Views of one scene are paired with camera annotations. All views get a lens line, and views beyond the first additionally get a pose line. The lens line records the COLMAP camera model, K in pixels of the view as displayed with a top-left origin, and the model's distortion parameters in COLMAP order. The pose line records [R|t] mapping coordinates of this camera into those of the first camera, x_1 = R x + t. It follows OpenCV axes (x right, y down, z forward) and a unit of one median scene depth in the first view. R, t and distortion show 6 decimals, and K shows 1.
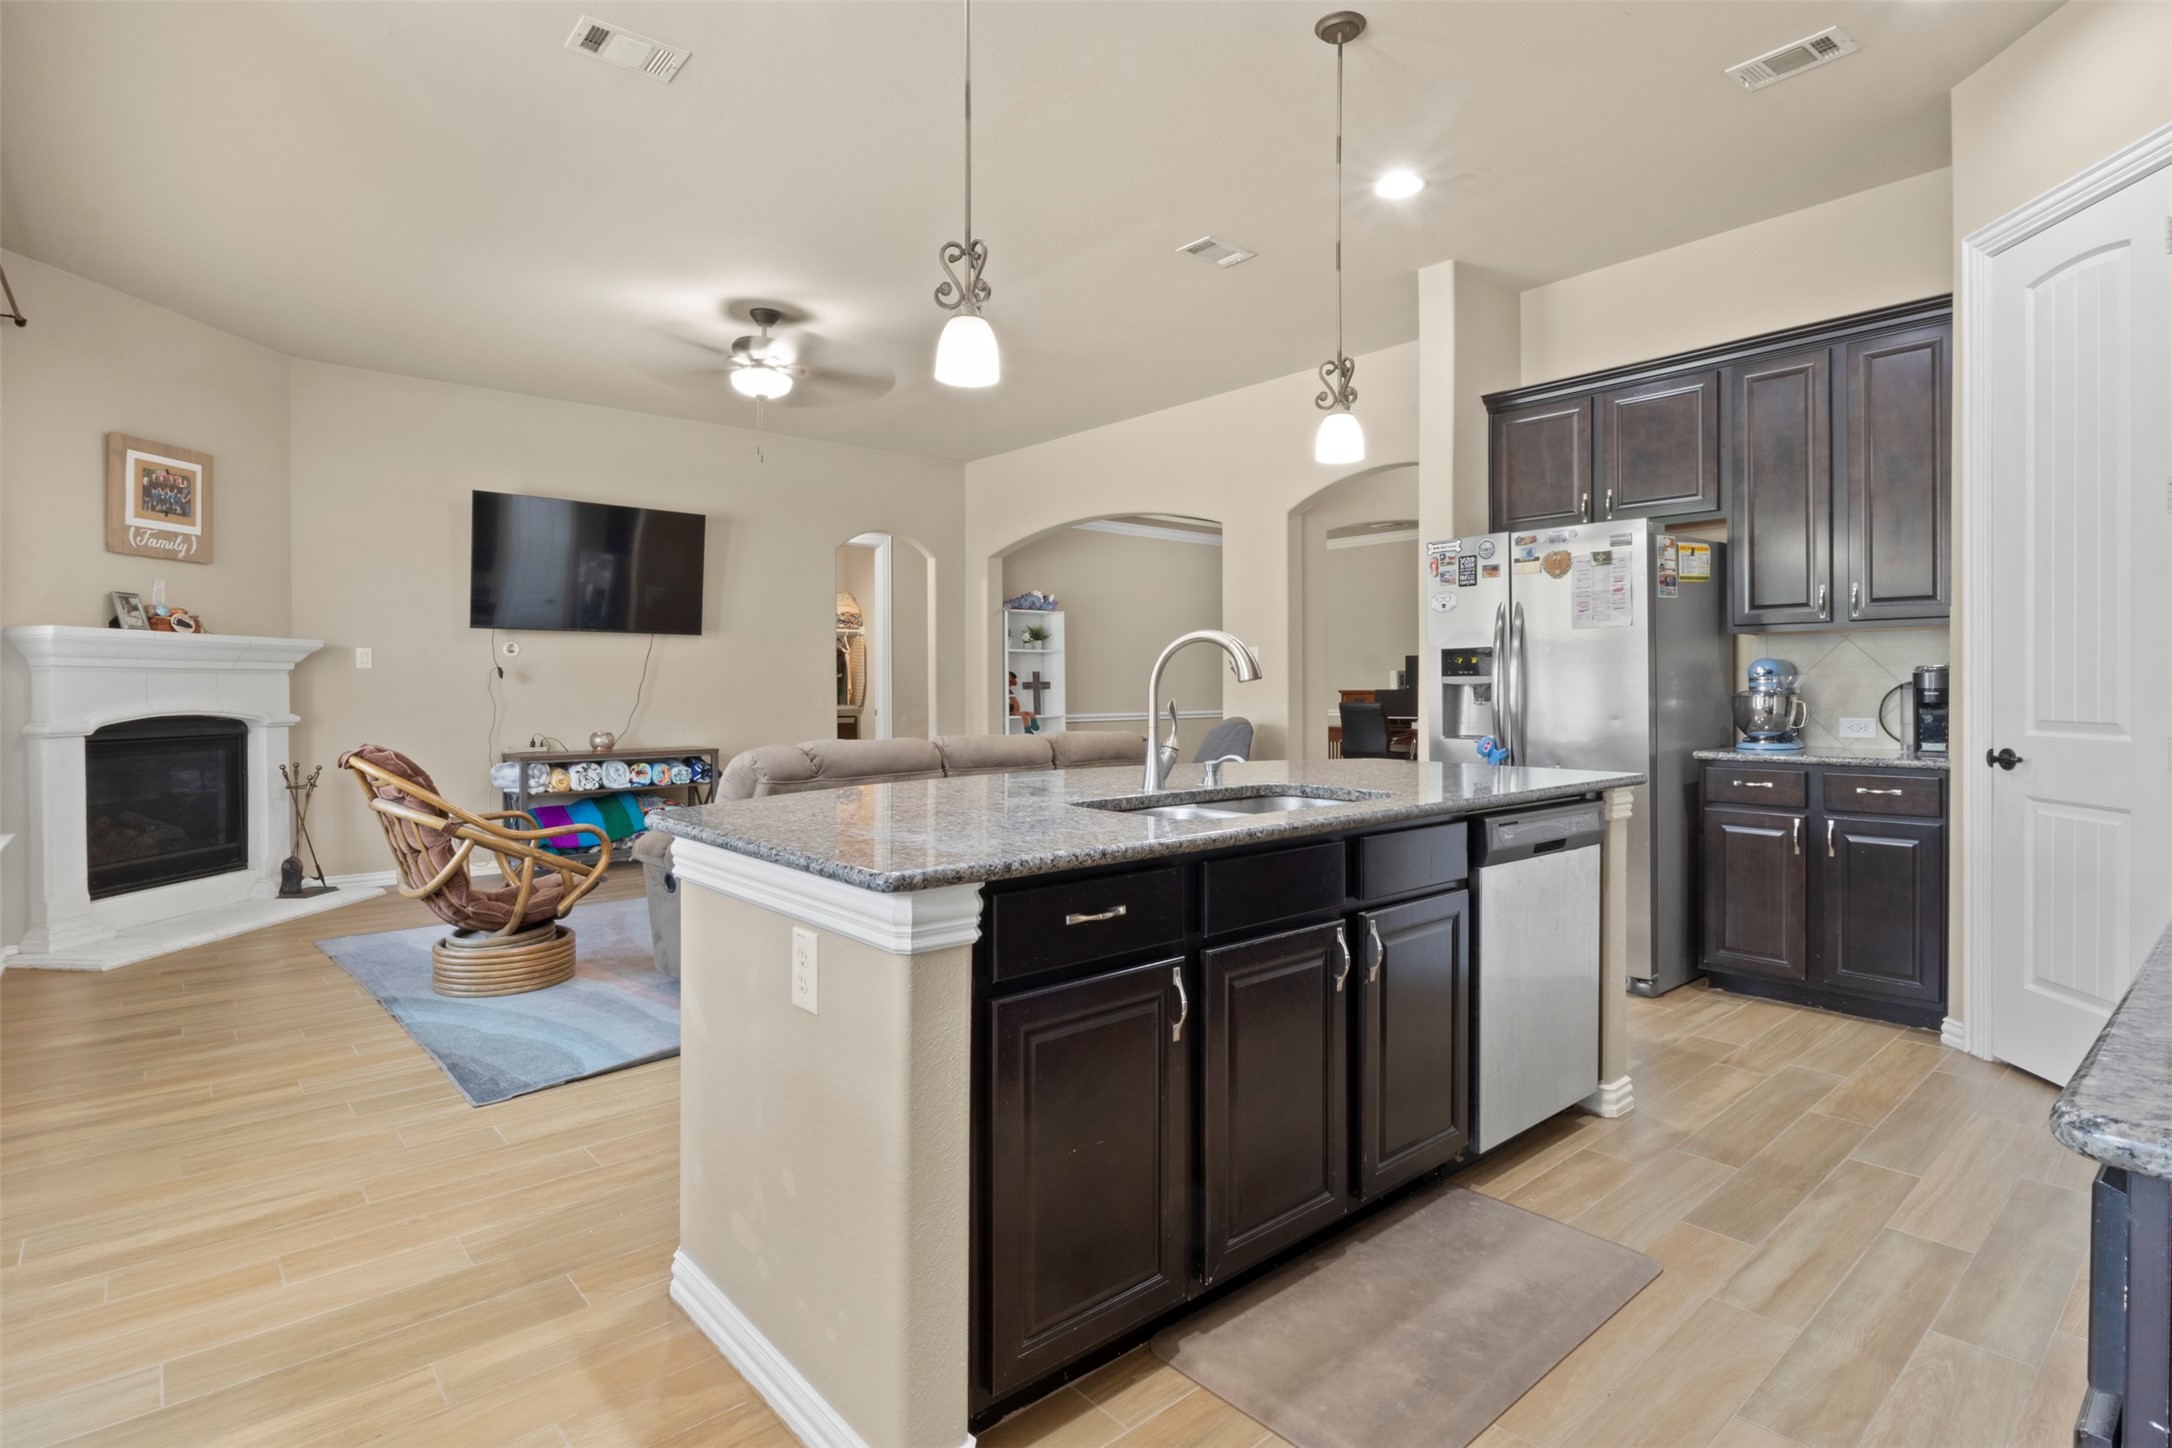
lens RADIAL K [[1077.8, 0, 1089.3], [0, 1077.8, 689.1], [0, 0, 1]] dist [-0.006969, -0.001535]
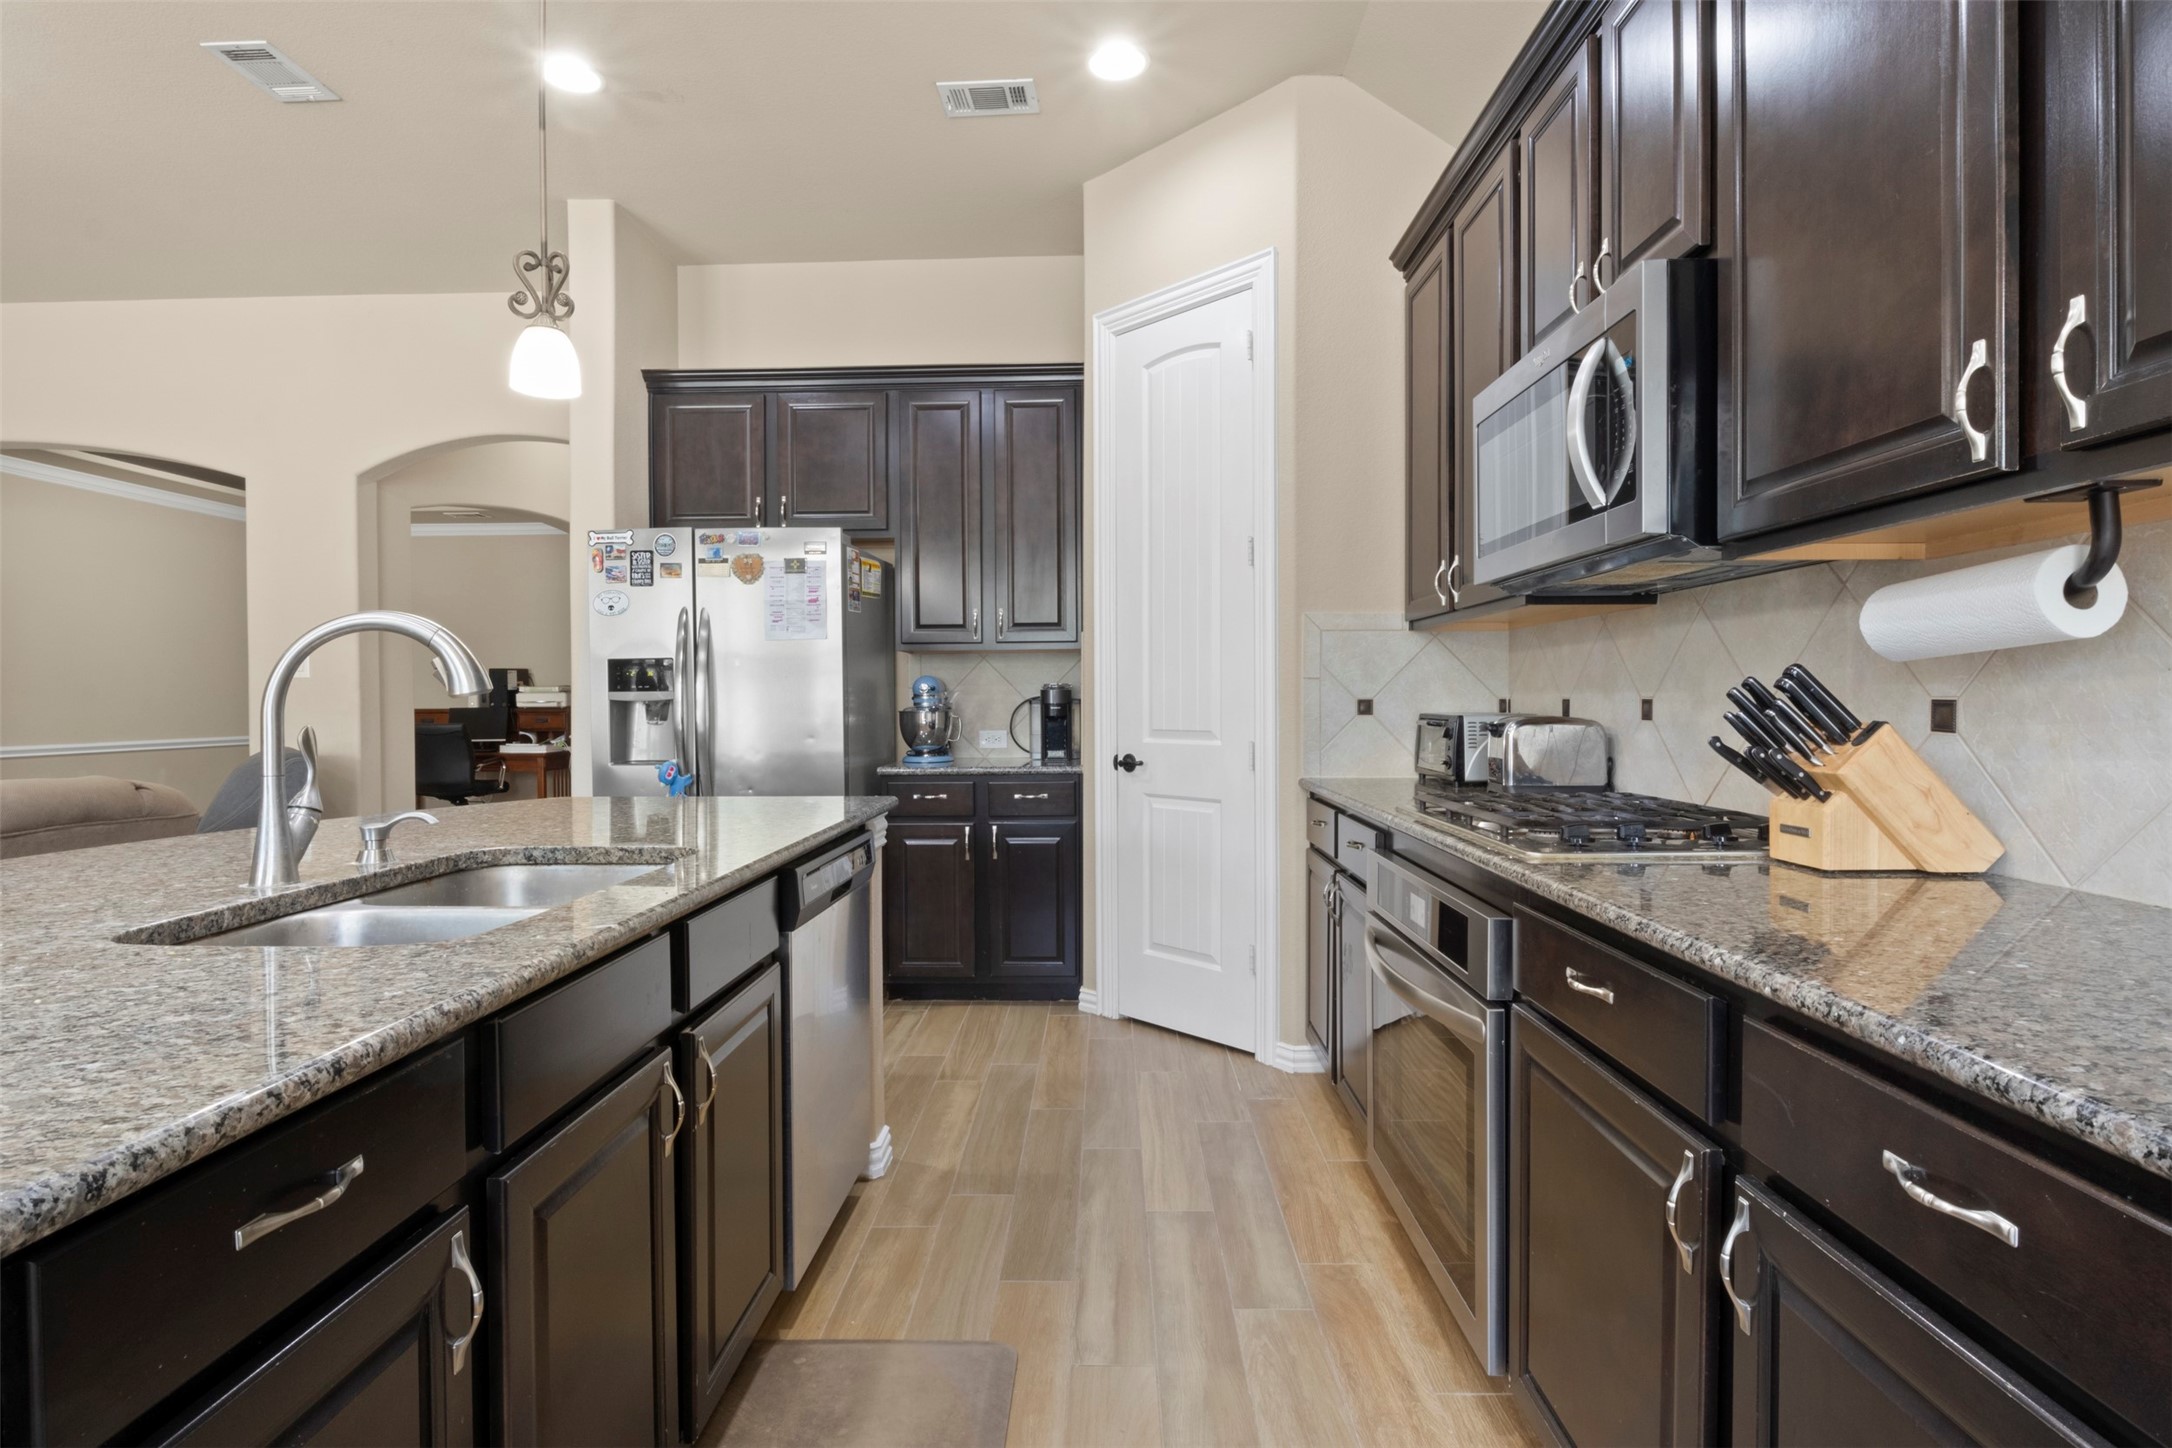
lens RADIAL K [[1077.8, 0, 1083.0], [0, 1077.8, 713.1], [0, 0, 1]] dist [-0.006969, -0.001535]
pose [[0.677501, -0.010140, 0.735452, -0.035470], [0.005708, 0.999947, 0.008529, -0.000206], [-0.735500, -0.001580, 0.677523, 0.146552]]
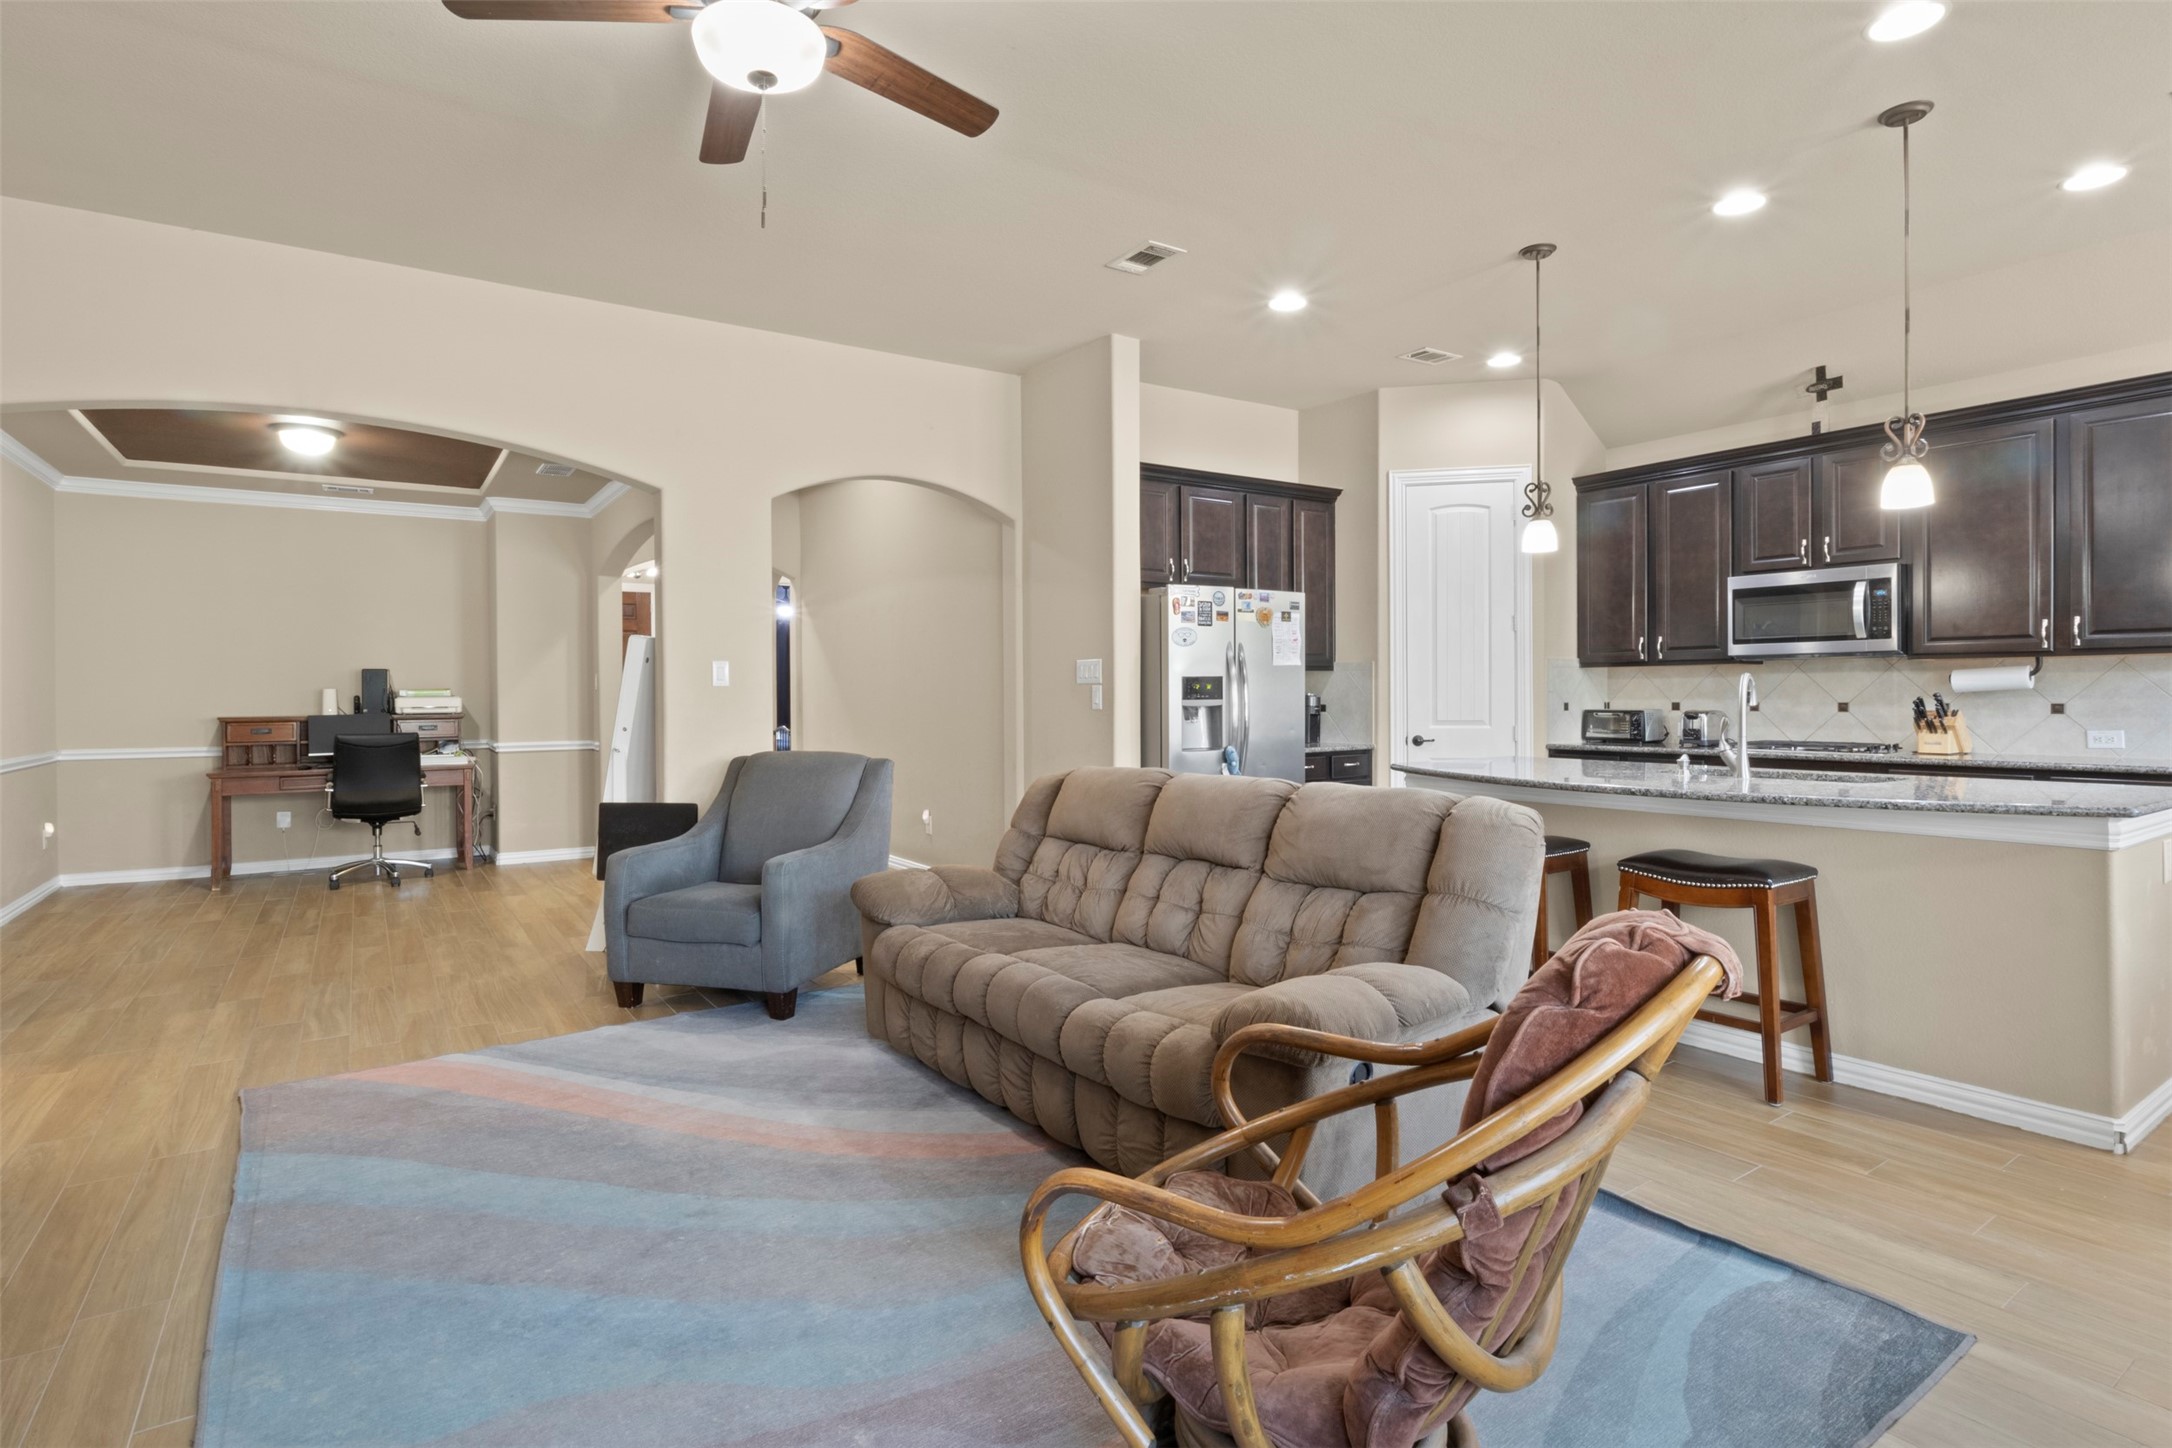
lens RADIAL K [[1077.8, 0, 1082.3], [0, 1077.8, 697.2], [0, 0, 1]] dist [-0.006969, -0.001535]
pose [[0.131540, -0.001496, 0.991310, -0.783523], [0.009991, 0.999950, 0.000184, -0.014490], [-0.991260, 0.009880, 0.131549, 0.868996]]
